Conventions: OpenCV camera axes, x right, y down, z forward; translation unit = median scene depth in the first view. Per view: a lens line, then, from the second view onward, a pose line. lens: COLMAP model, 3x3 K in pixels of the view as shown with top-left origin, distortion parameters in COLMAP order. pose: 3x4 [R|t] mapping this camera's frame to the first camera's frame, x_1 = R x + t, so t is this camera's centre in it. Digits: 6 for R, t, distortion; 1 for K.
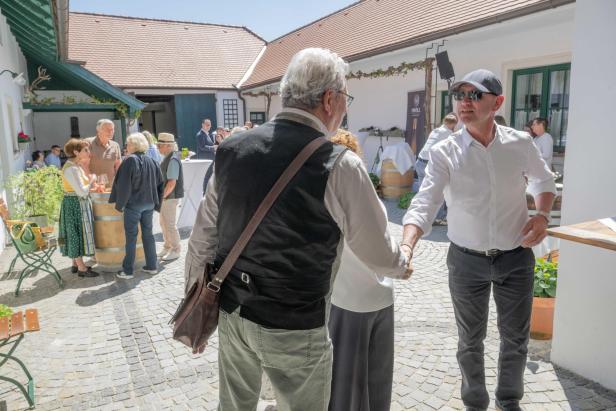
lens RADIAL K [[472.8, 0, 310.1], [0, 472.8, 205.3], [0, 0, 1]] dist [-0.006425, -0.003136]
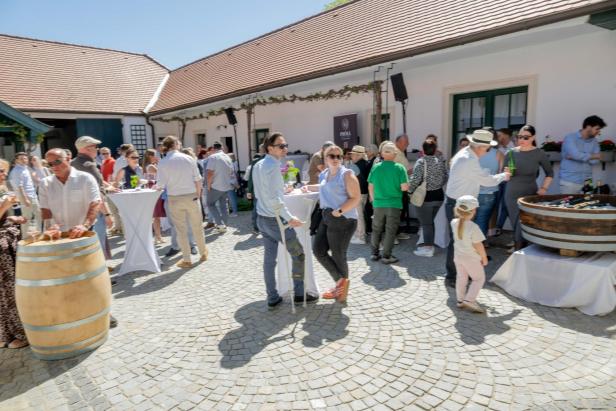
lens RADIAL K [[395.9, 0, 292.6], [0, 395.9, 207.6], [0, 0, 1]] dist [0.000456, -0.002307]
pose [[0.964956, -0.044643, 0.258585, -0.113394], [0.051748, 0.998445, -0.020730, -0.023838], [-0.257257, 0.033385, 0.965766, 0.172889]]
